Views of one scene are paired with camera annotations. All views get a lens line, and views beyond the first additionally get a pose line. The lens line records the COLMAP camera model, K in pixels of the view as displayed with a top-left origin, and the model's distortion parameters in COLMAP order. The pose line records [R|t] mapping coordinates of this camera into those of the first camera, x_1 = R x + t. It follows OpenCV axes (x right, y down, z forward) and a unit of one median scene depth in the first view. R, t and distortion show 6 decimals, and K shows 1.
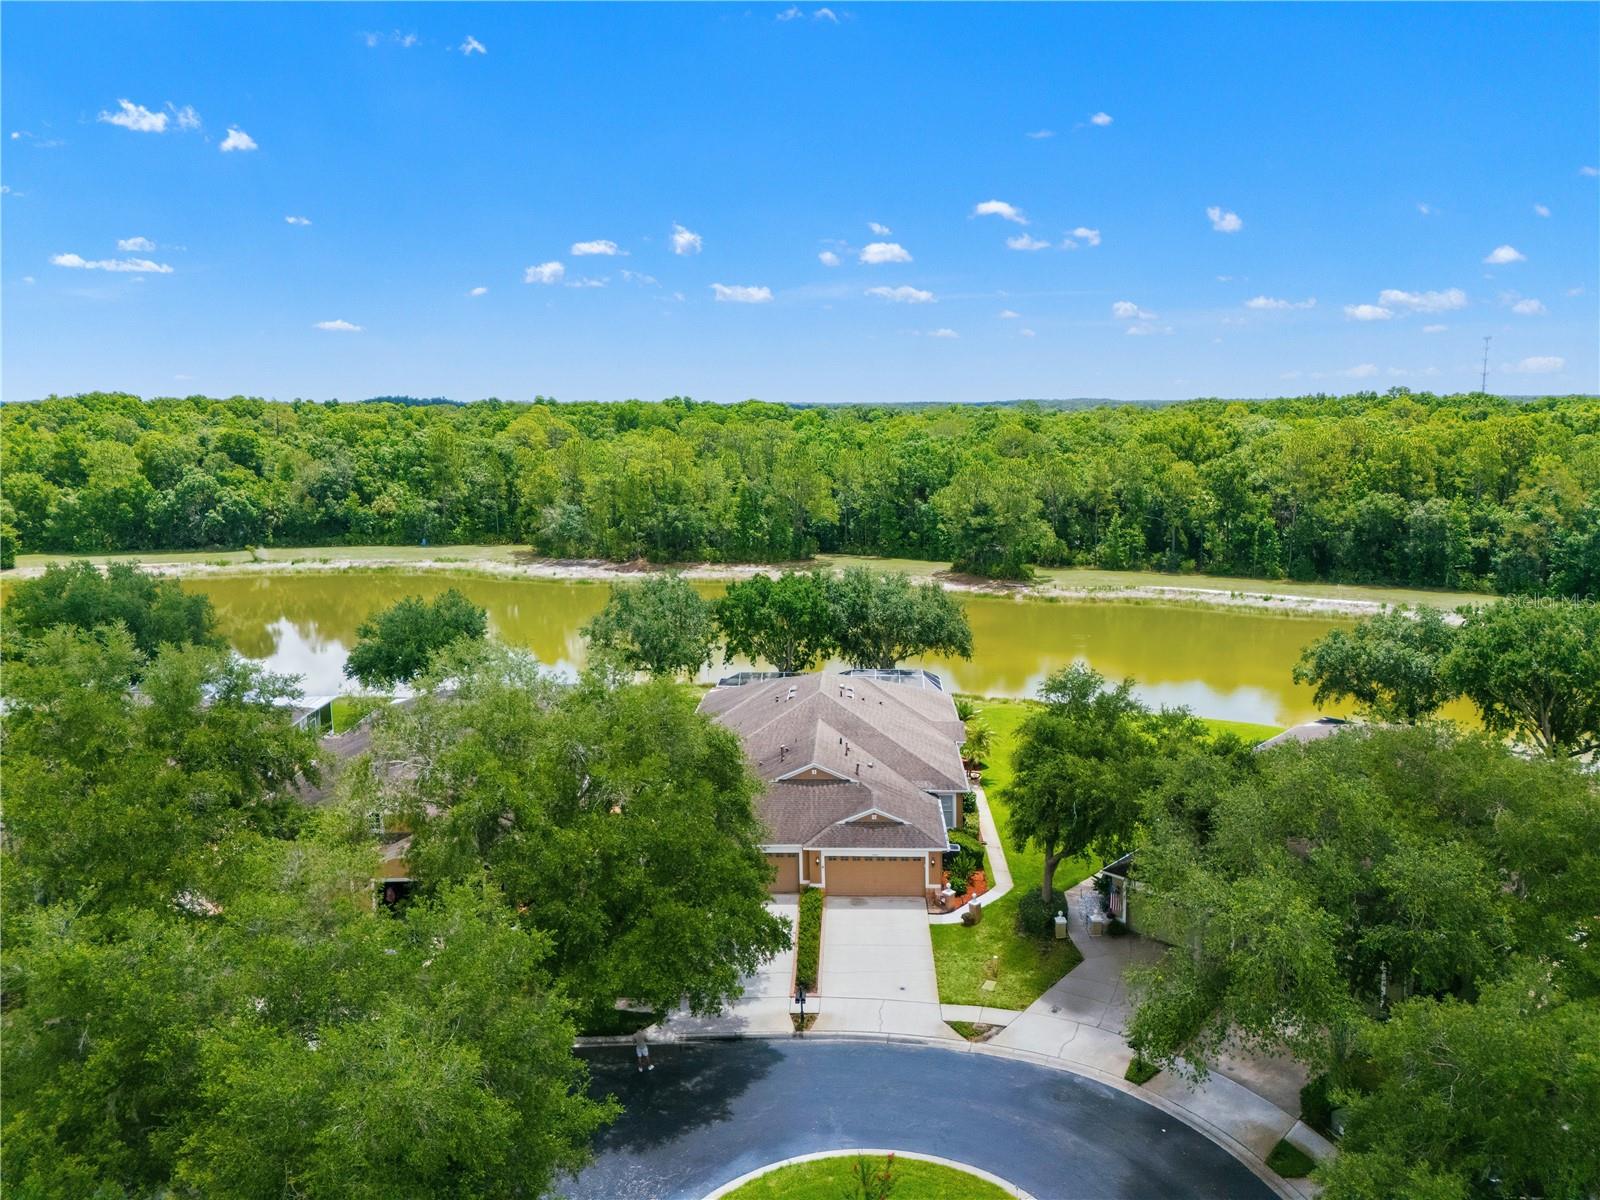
lens RADIAL K [[1150.7, 0, 807.4], [0, 1150.7, 603.4], [0, 0, 1]] dist [0.107536, -0.126779]
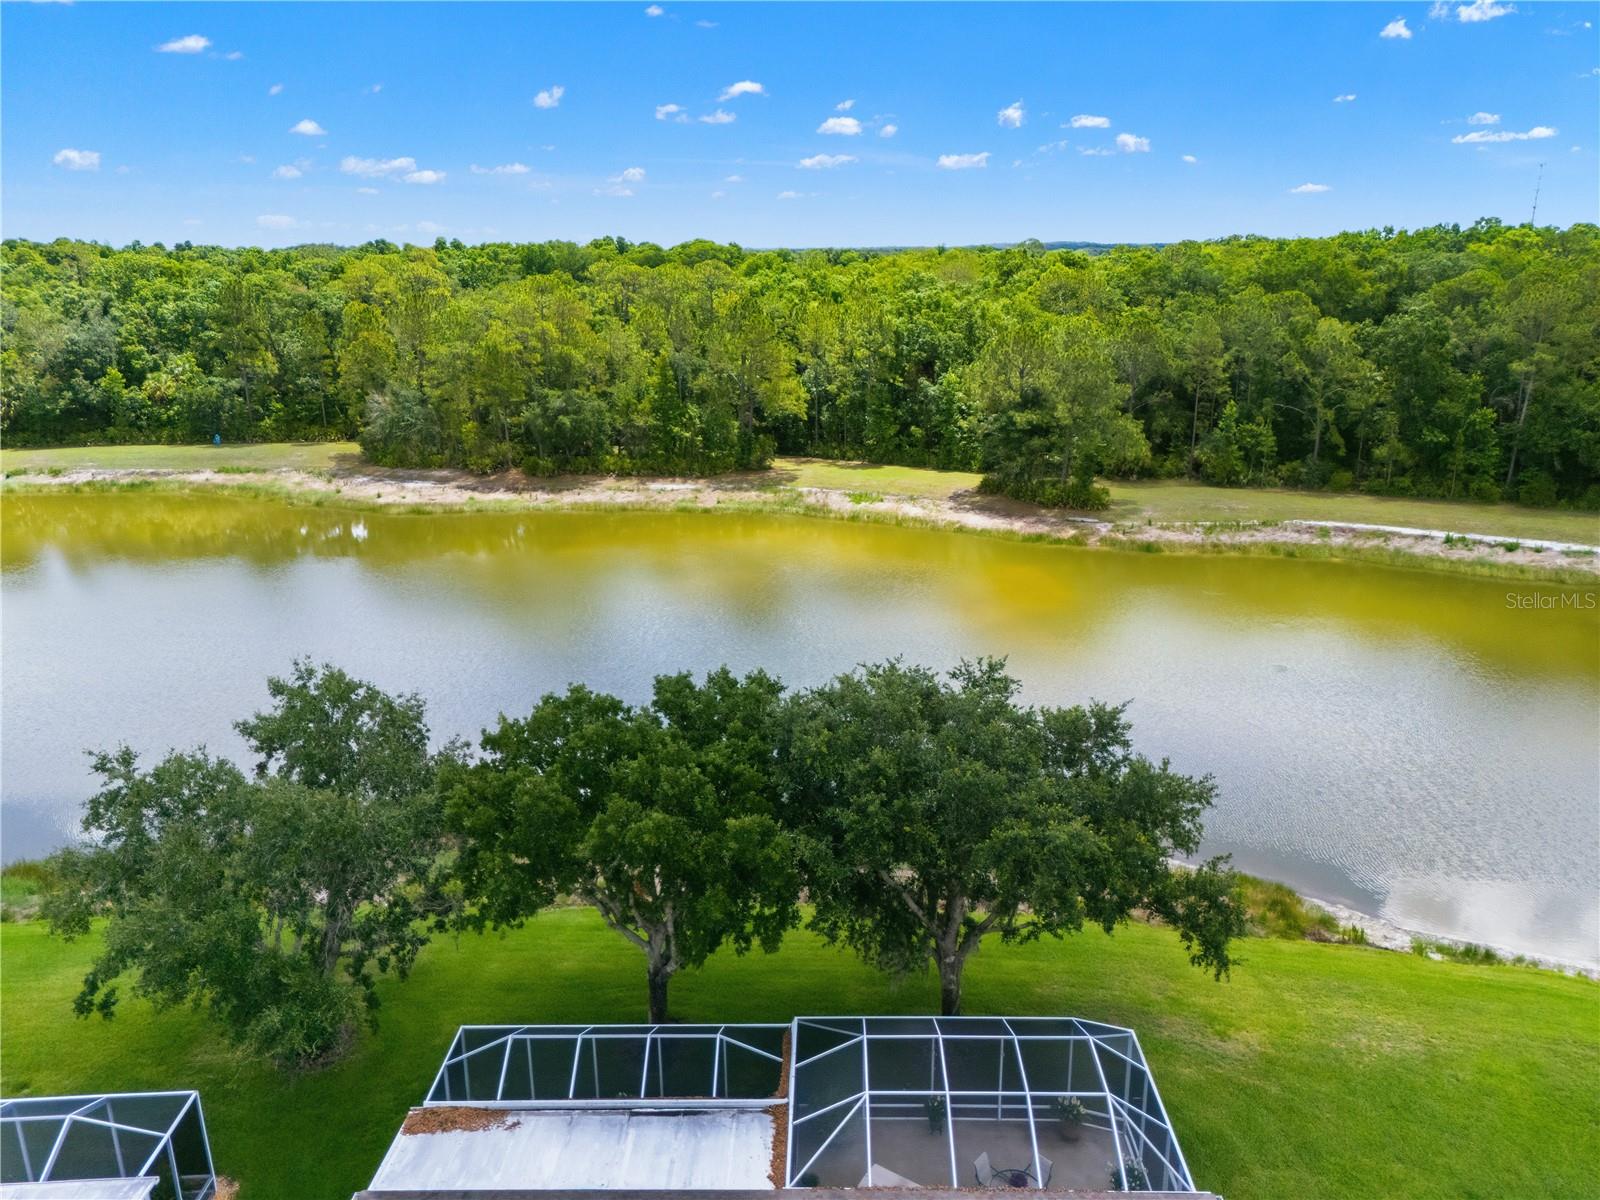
lens RADIAL K [[1106.0, 0, 738.5], [0, 1106.0, 549.3], [0, 0, 1]] dist [0.077560, -0.062144]
pose [[0.999556, 0.001270, -0.029761, 0.007010], [0.001376, 0.996056, 0.088715, -0.050134], [0.029756, -0.088716, 0.995612, 0.353044]]
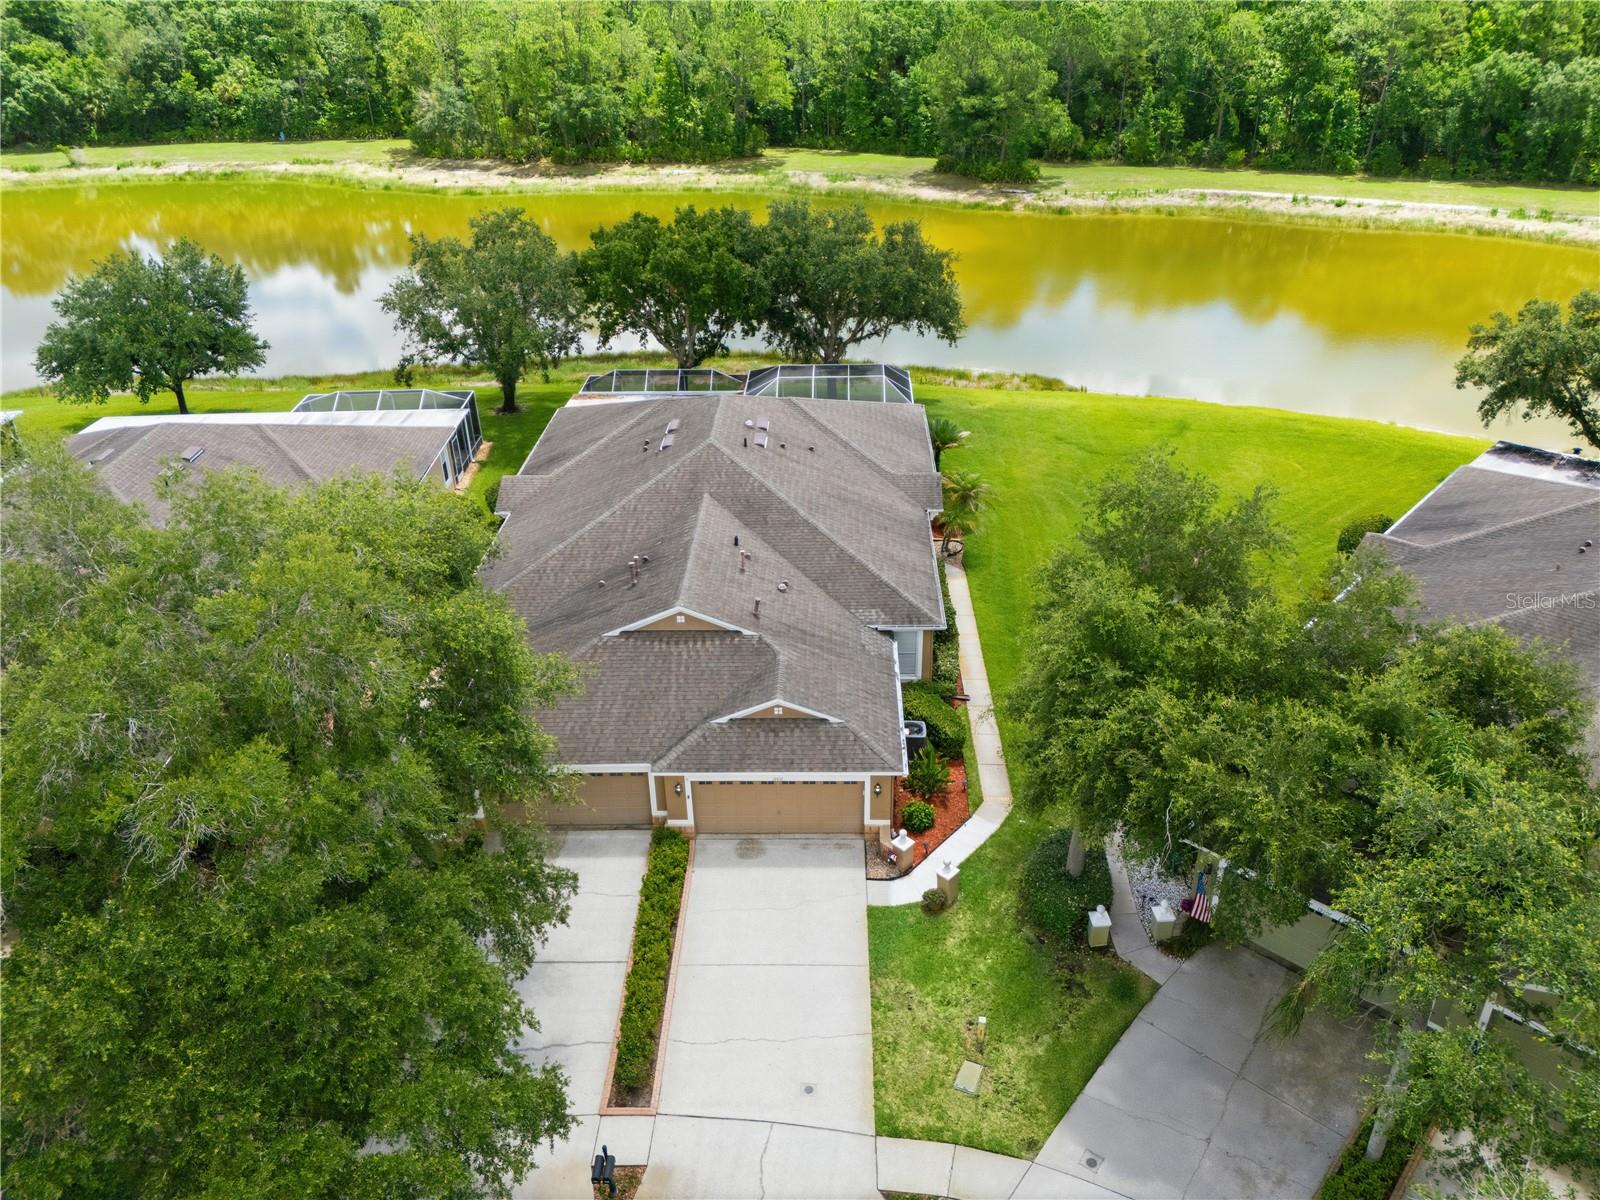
lens RADIAL K [[1142.0, 0, 753.5], [0, 1142.0, 556.2], [0, 0, 1]] dist [0.045929, -0.026163]
pose [[0.999632, -0.004297, -0.026796, 0.020672], [0.012389, 0.950751, 0.309707, -0.021889], [0.024146, -0.309925, 0.950454, 0.163916]]
